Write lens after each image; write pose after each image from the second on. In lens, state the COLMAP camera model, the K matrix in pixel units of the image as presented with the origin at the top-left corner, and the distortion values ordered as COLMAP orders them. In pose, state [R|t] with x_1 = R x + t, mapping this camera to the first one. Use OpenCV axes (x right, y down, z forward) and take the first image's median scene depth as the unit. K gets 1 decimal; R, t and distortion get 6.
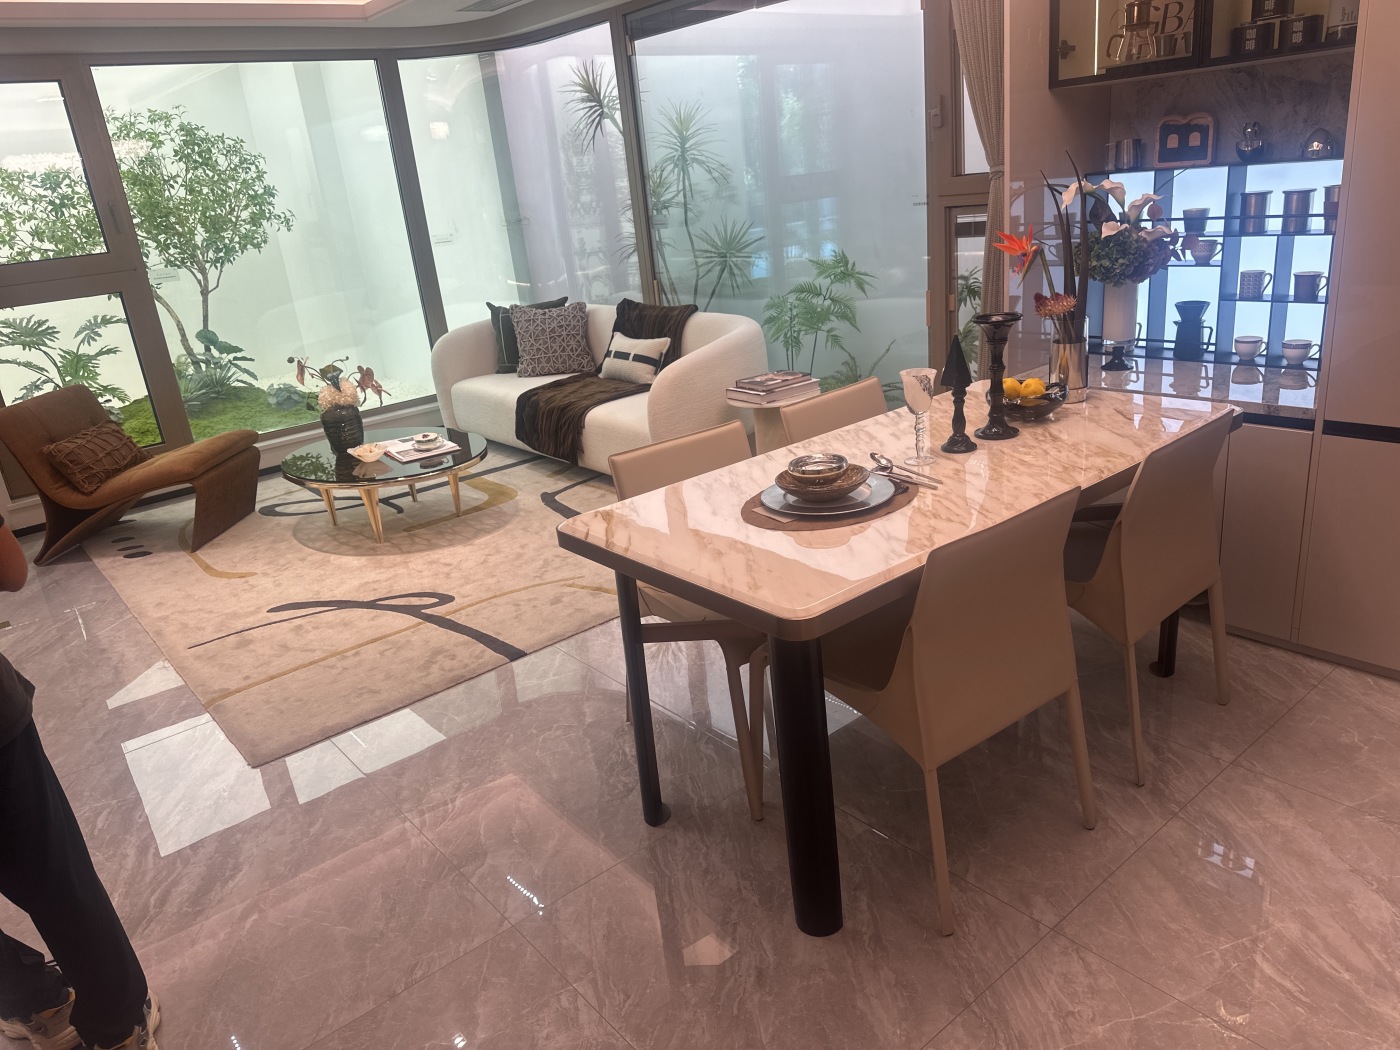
lens RADIAL K [[1012.6, 0, 728.3], [0, 1012.6, 523.6], [0, 0, 1]] dist [0.098755, -0.142500]
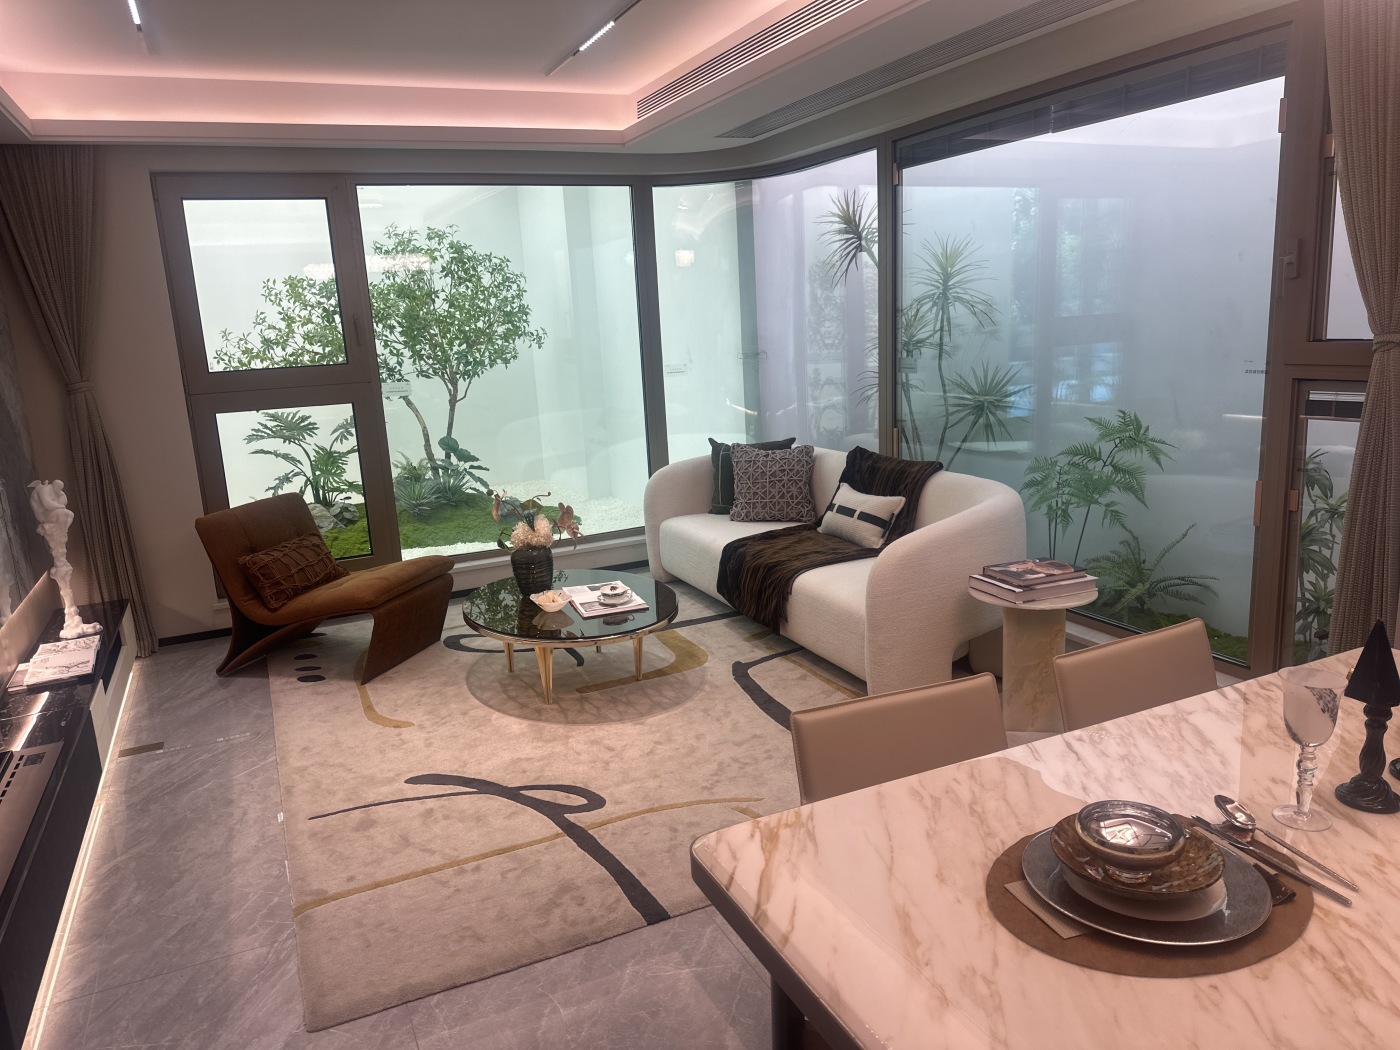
lens RADIAL K [[1010.9, 0, 700.0], [0, 1010.9, 525.0], [0, 0, 1]] dist [0.157459, -0.228780]
pose [[0.963515, 0.101901, -0.247496, -0.008705], [-0.128805, 0.987107, -0.095024, -0.057932], [0.234622, 0.123436, 0.964218, 0.136398]]
